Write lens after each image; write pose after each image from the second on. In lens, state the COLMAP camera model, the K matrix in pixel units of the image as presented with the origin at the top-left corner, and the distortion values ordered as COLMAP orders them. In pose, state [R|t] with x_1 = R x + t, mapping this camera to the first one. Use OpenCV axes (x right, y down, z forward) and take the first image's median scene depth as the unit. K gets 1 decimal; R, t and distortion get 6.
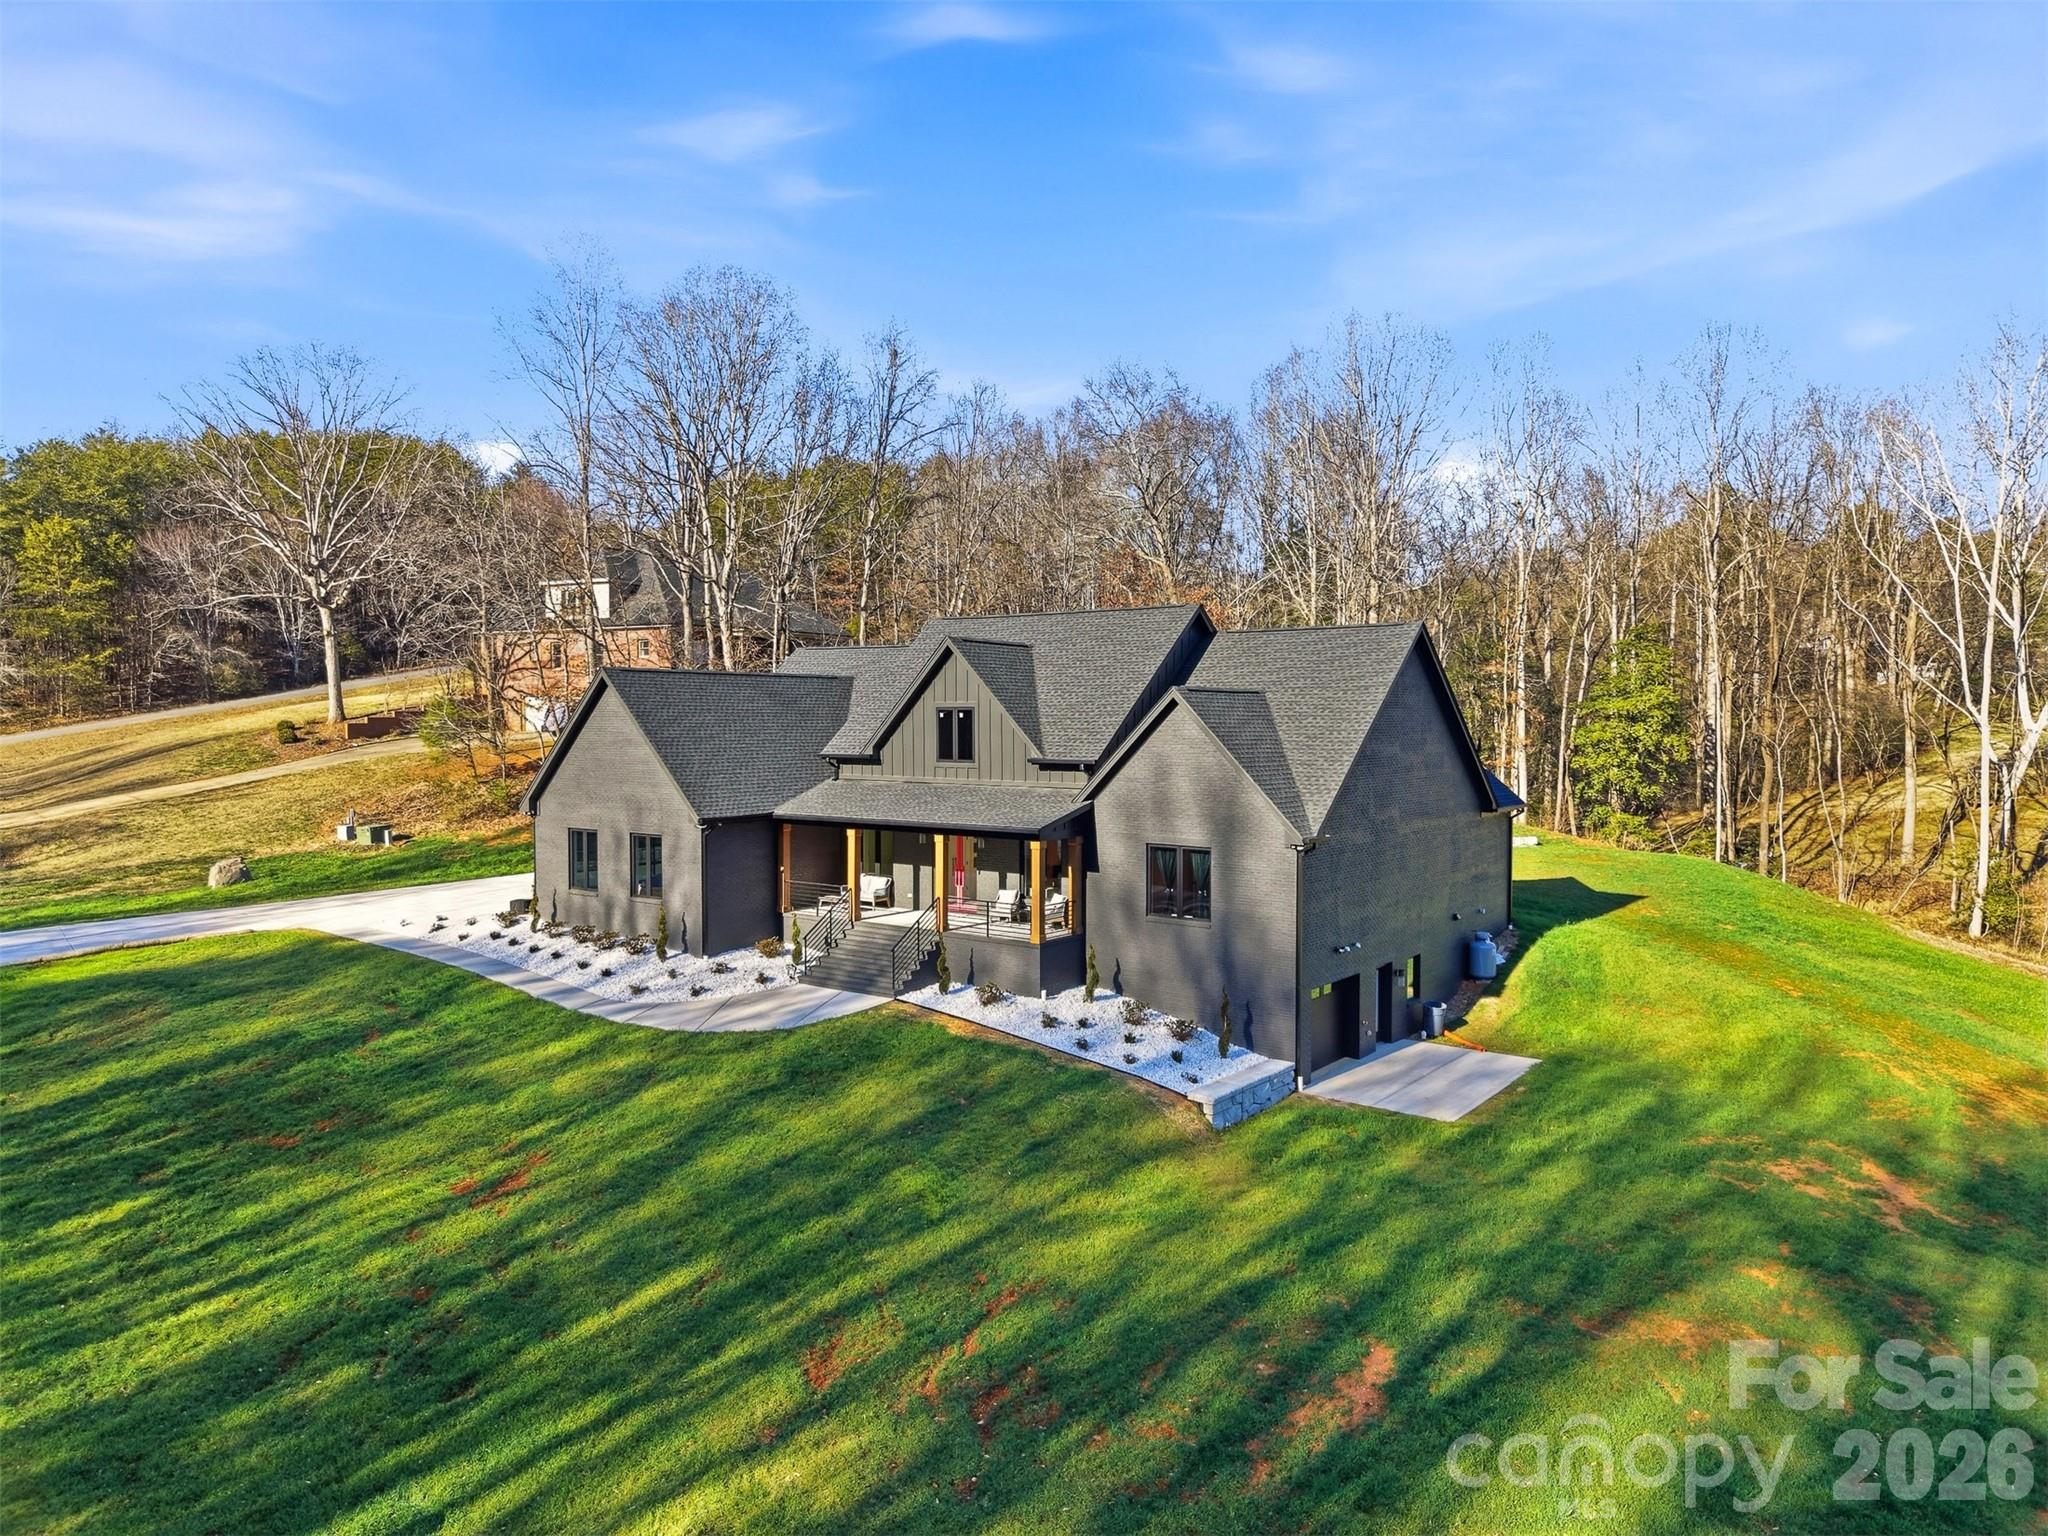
lens RADIAL K [[1431.1, 0, 1024.0], [0, 1431.1, 768.0], [0, 0, 1]] dist [0.010592, -0.000617]
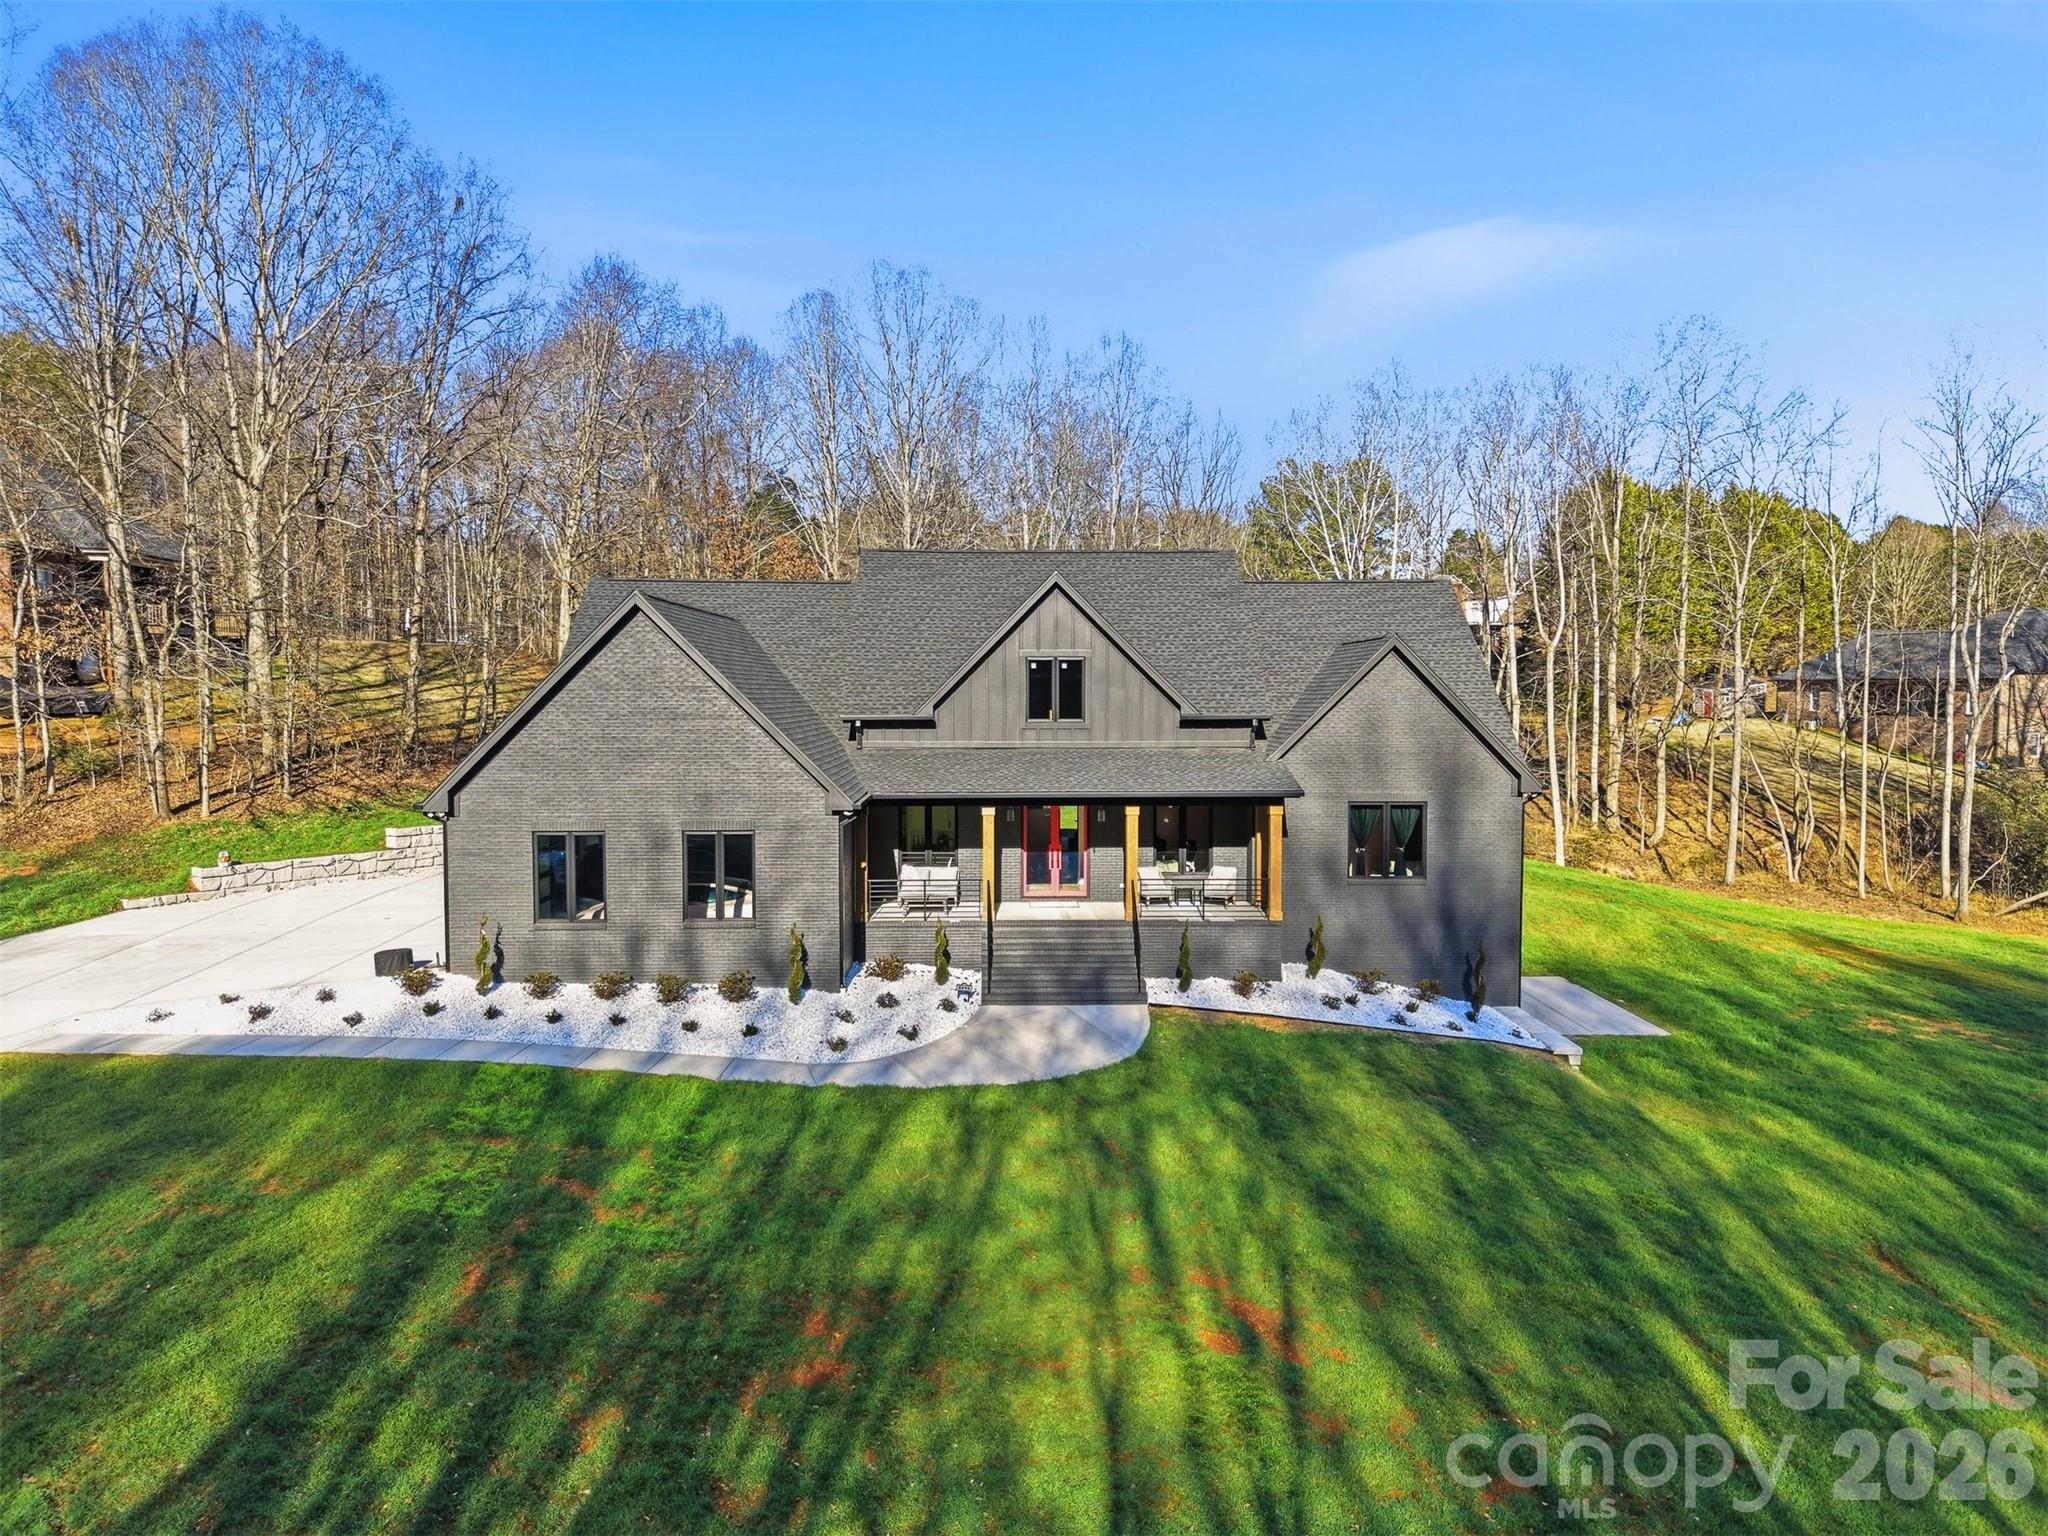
lens RADIAL K [[1443.0, 0, 1024.1], [0, 1443.0, 728.0], [0, 0, 1]] dist [-0.038887, -0.000287]
pose [[0.779736, -0.024892, 0.625614, -0.681680], [0.020190, 0.999689, 0.014611, -0.015014], [-0.625783, 0.001238, 0.779996, 0.389381]]
